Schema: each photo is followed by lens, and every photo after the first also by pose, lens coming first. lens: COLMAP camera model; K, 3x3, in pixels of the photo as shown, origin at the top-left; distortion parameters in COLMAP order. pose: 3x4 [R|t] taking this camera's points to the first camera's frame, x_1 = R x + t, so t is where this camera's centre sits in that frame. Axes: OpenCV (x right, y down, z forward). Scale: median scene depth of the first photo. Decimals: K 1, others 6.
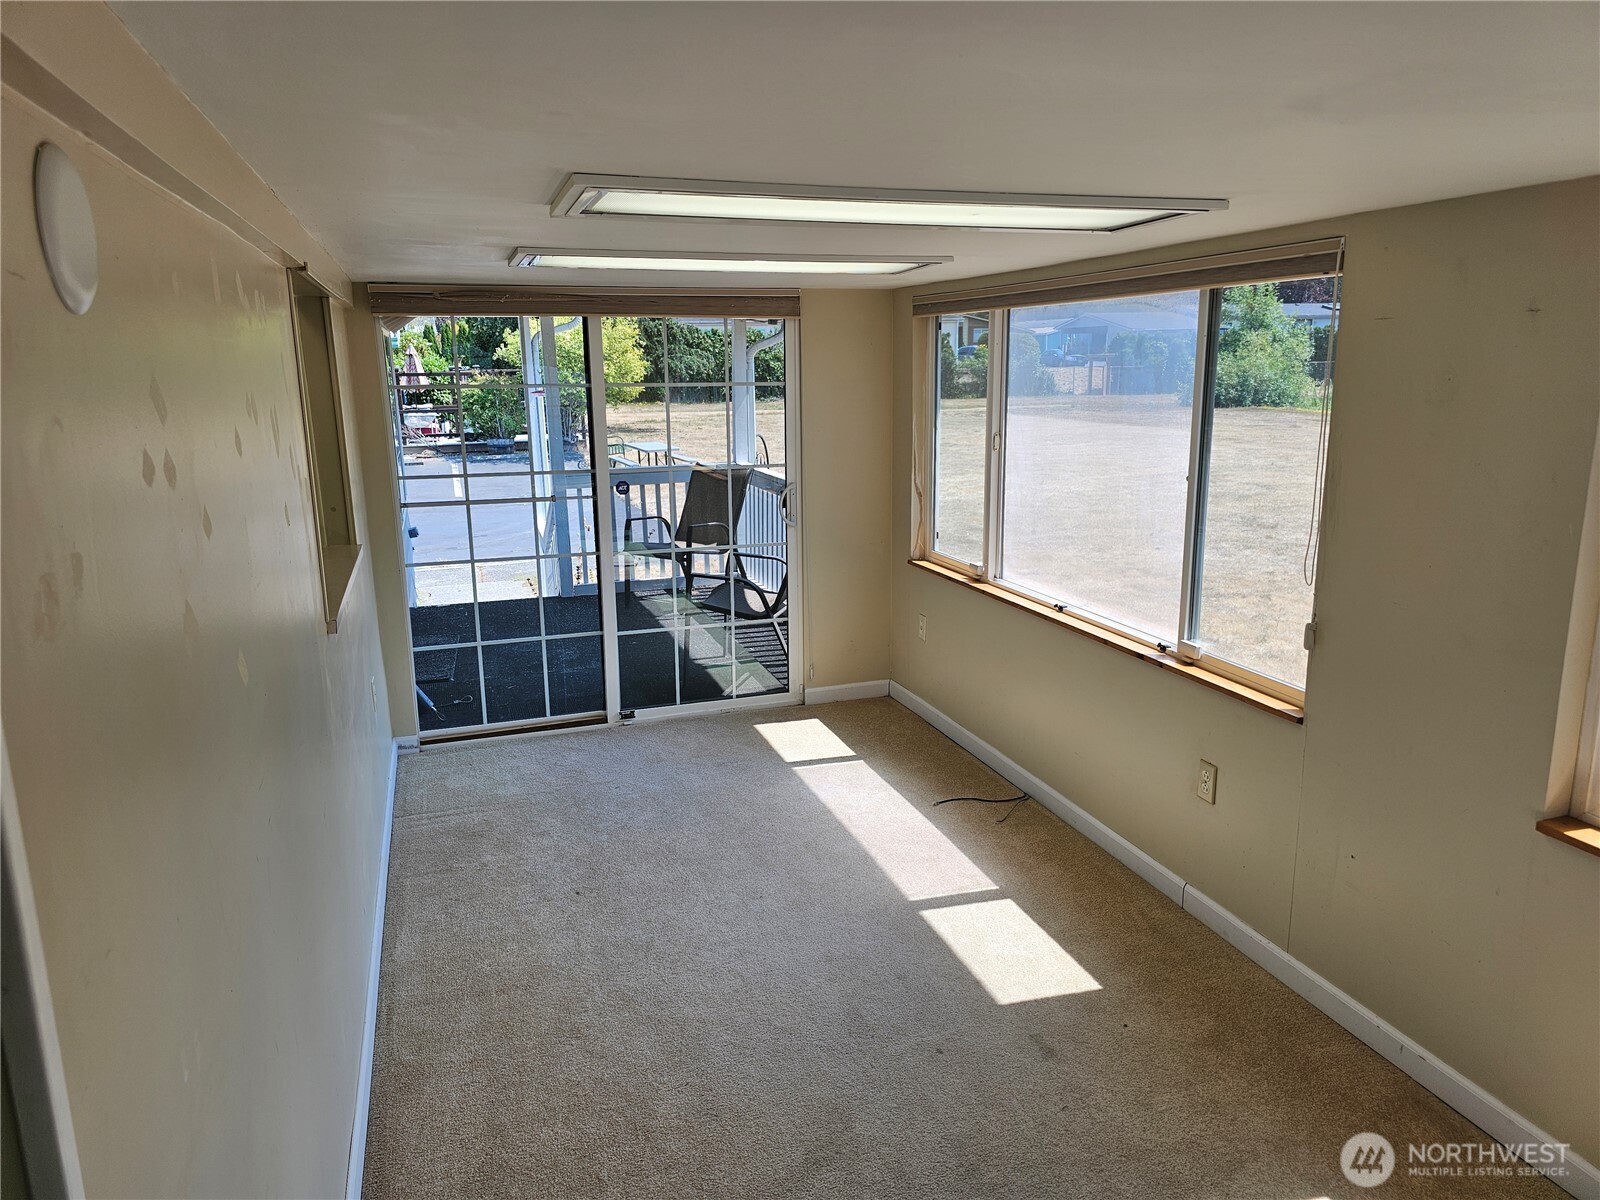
lens RADIAL K [[1088.0, 0, 782.8], [0, 1088.0, 603.6], [0, 0, 1]] dist [0.073236, -0.074818]
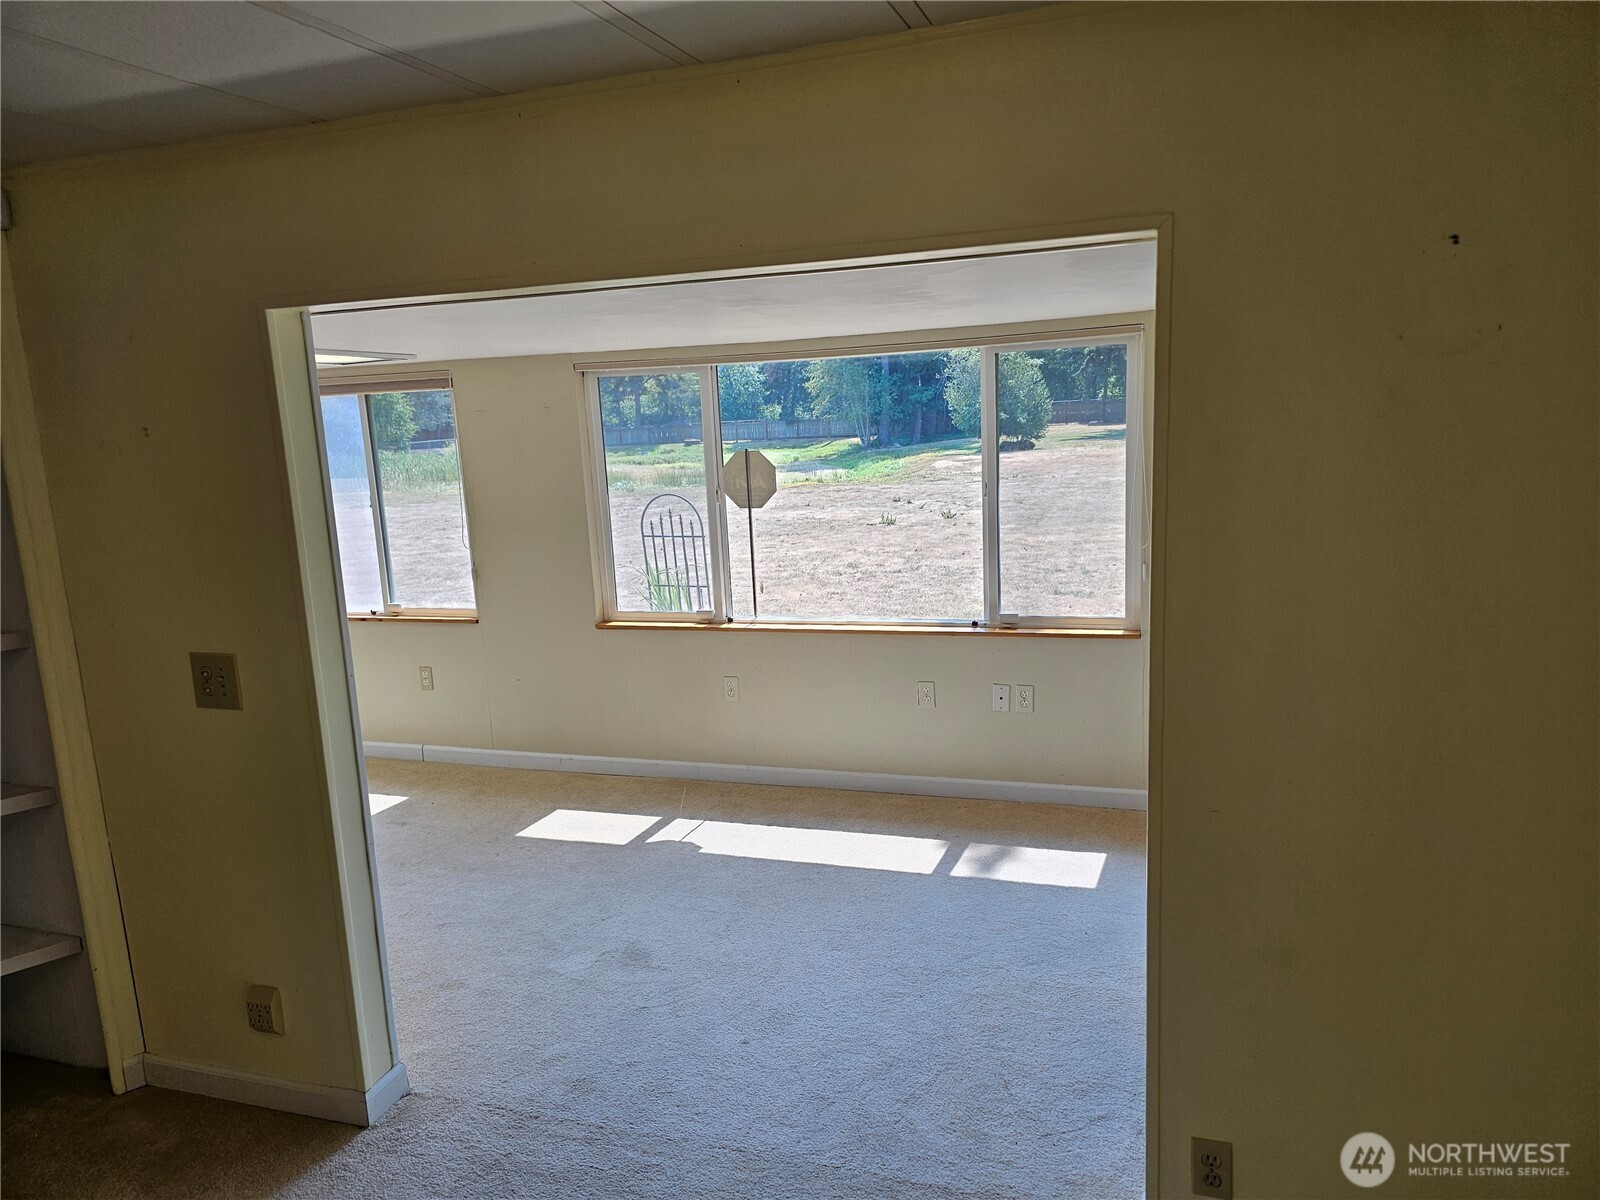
lens RADIAL K [[1078.2, 0, 779.1], [0, 1078.2, 595.5], [0, 0, 1]] dist [0.061412, -0.049164]
pose [[0.619032, -0.141651, 0.772486, -0.396896], [0.205036, 0.978637, 0.015148, 0.087648], [-0.758129, 0.149011, 0.634851, -0.357579]]
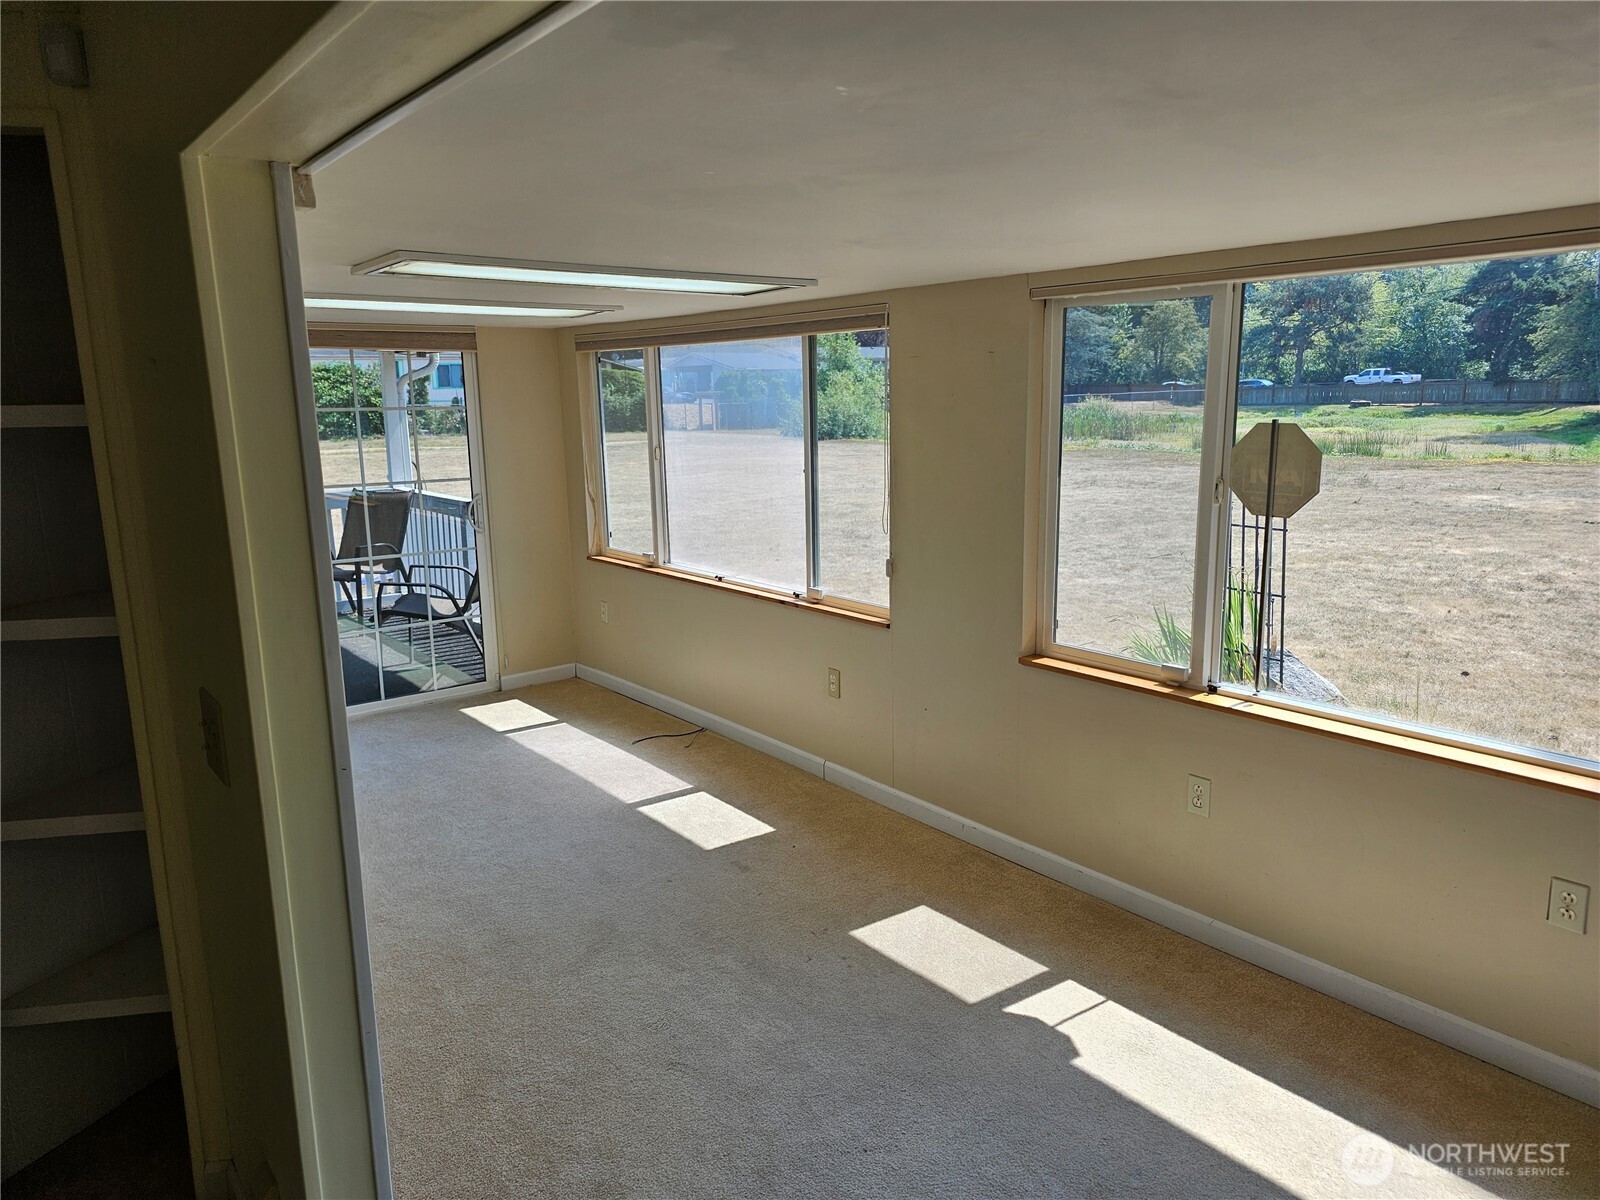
lens RADIAL K [[1078.2, 0, 779.1], [0, 1078.2, 595.5], [0, 0, 1]] dist [0.061412, -0.049164]
pose [[0.943050, -0.063645, 0.326504, -0.088055], [0.075719, 0.996831, -0.024389, 0.055944], [-0.323917, 0.047723, 0.944881, -0.204001]]
